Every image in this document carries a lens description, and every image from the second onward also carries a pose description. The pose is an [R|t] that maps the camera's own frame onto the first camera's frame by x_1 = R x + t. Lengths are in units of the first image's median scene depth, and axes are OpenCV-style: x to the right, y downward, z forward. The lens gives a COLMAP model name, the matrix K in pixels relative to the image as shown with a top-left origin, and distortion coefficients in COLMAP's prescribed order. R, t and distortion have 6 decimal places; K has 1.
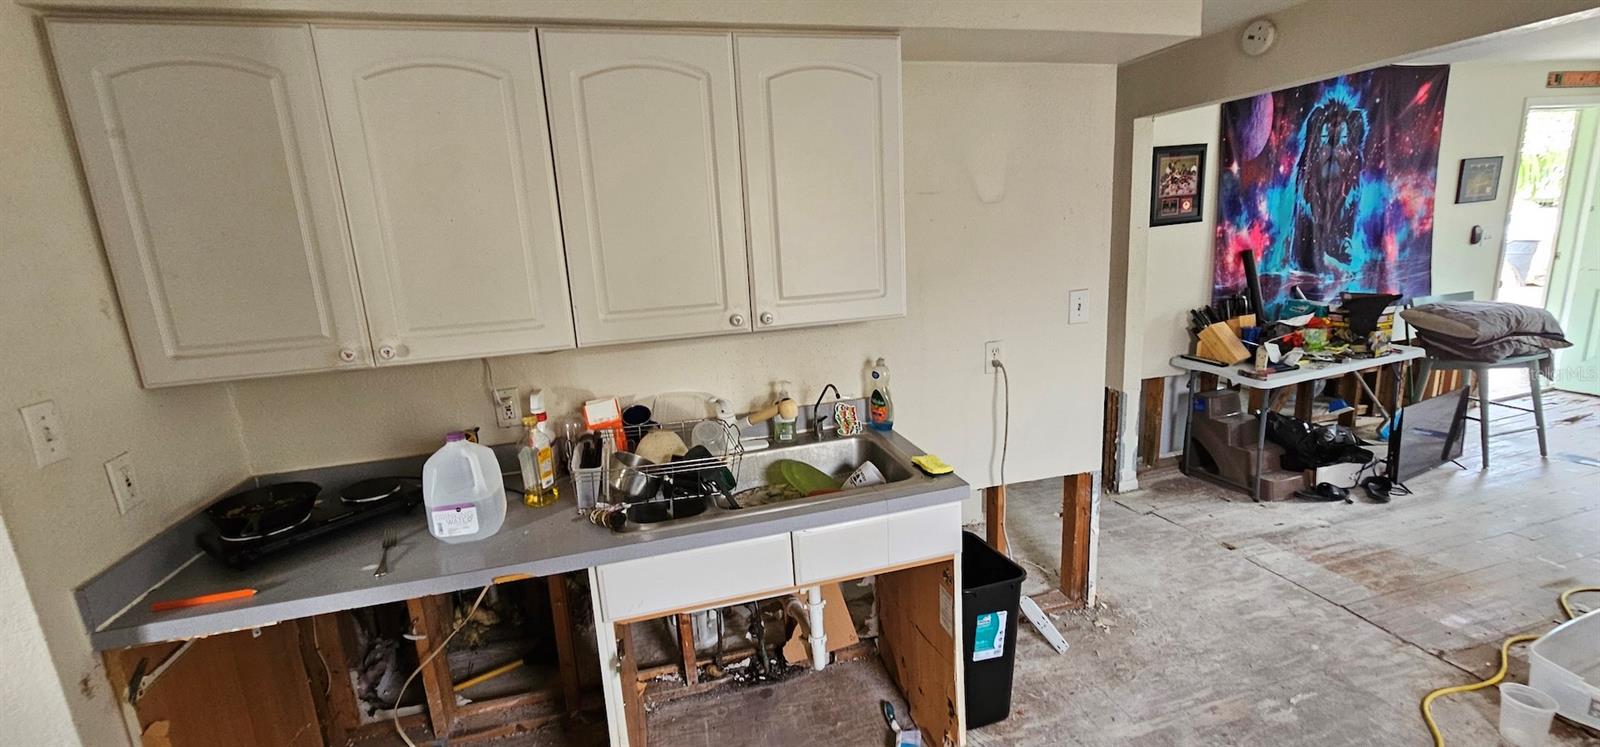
lens RADIAL K [[655.8, 0, 811.3], [0, 655.8, 366.2], [0, 0, 1]] dist [-0.000107, 0.000332]
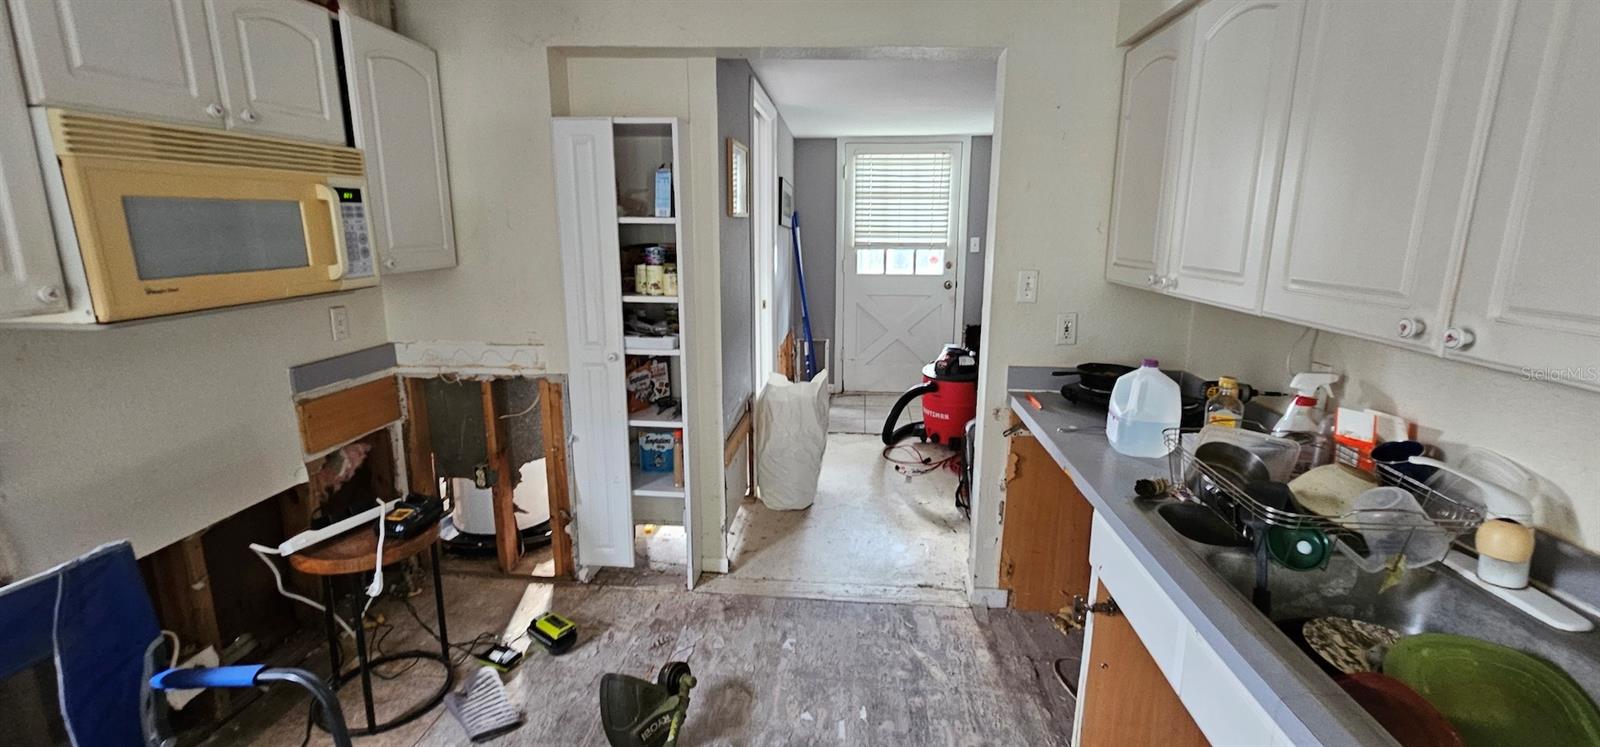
lens RADIAL K [[655.8, 0, 811.3], [0, 655.8, 366.2], [0, 0, 1]] dist [-0.000107, 0.000332]
pose [[-0.342739, 0.247529, -0.906234, 0.276504], [-0.186936, 0.927401, 0.324010, -0.059005], [0.920644, 0.280459, -0.271584, 0.313881]]
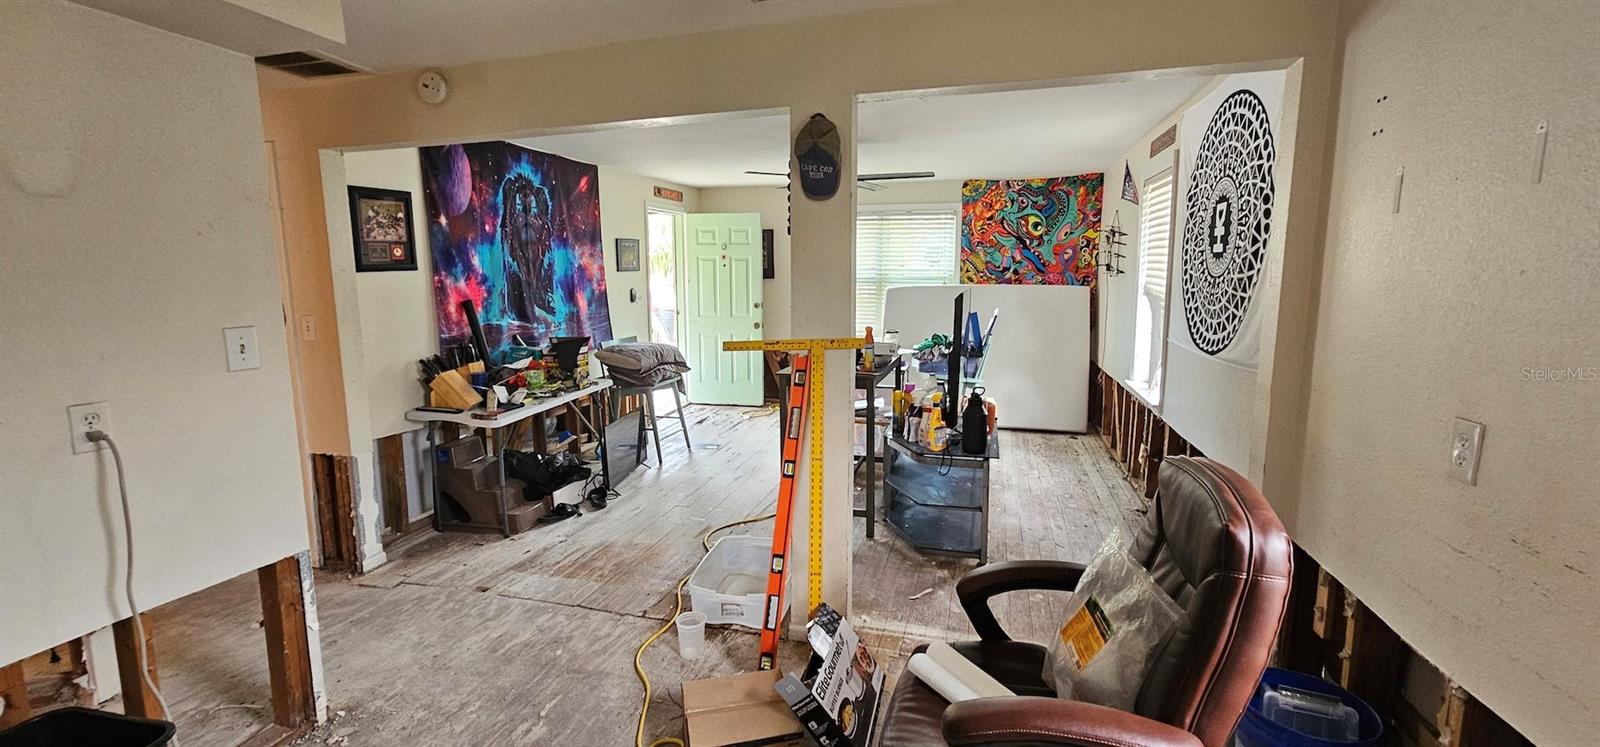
lens RADIAL K [[652.2, 0, 802.4], [0, 652.2, 367.1], [0, 0, 1]] dist [-0.000119, -0.000287]
pose [[0.530104, -0.063395, 0.845560, 0.067412], [0.153185, 0.987953, -0.021966, 0.032707], [-0.833981, 0.141171, 0.533429, 0.020217]]
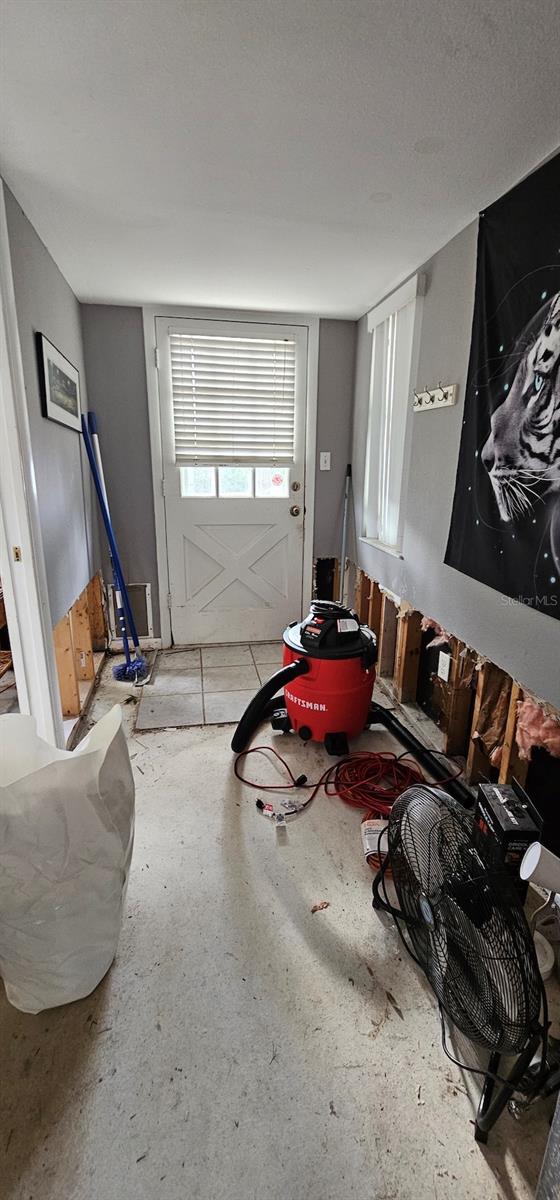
lens RADIAL K [[489.1, 0, 280.0], [0, 489.1, 600.0], [0, 0, 1]] dist [-0.000119, -0.000287]
pose [[-0.096105, 0.323206, -0.941436, -0.291073], [-0.221907, 0.915053, 0.336801, 0.042008], [0.970320, 0.241280, -0.016219, 0.175667]]
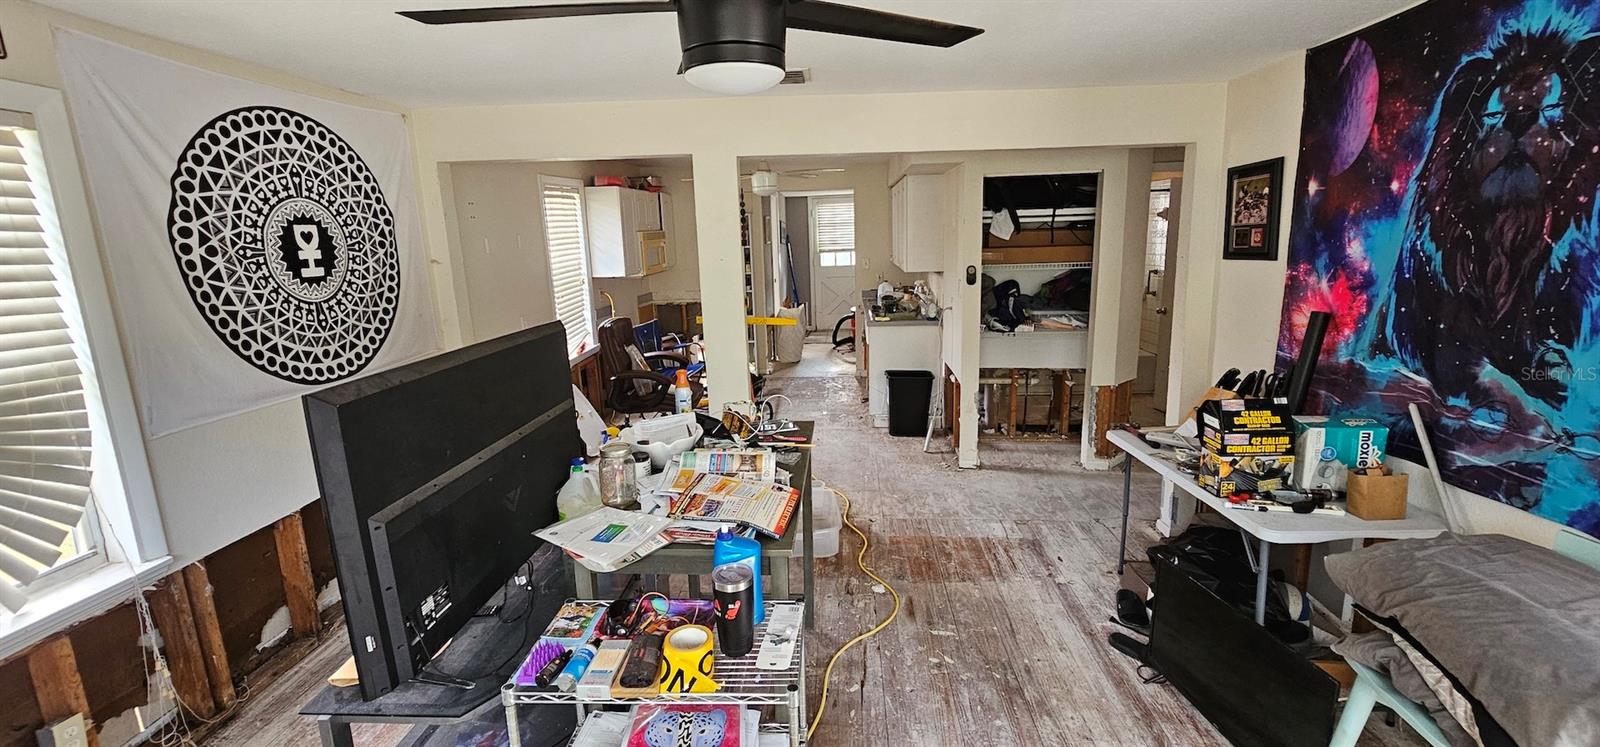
lens RADIAL K [[662.2, 0, 801.4], [0, 662.2, 367.6], [0, 0, 1]] dist [-0.001362, -0.000339]
pose [[-0.336432, 0.253638, -0.906908, 1.507091], [-0.150945, 0.936069, 0.317789, -0.266629], [0.929532, 0.243807, -0.276638, 0.742554]]
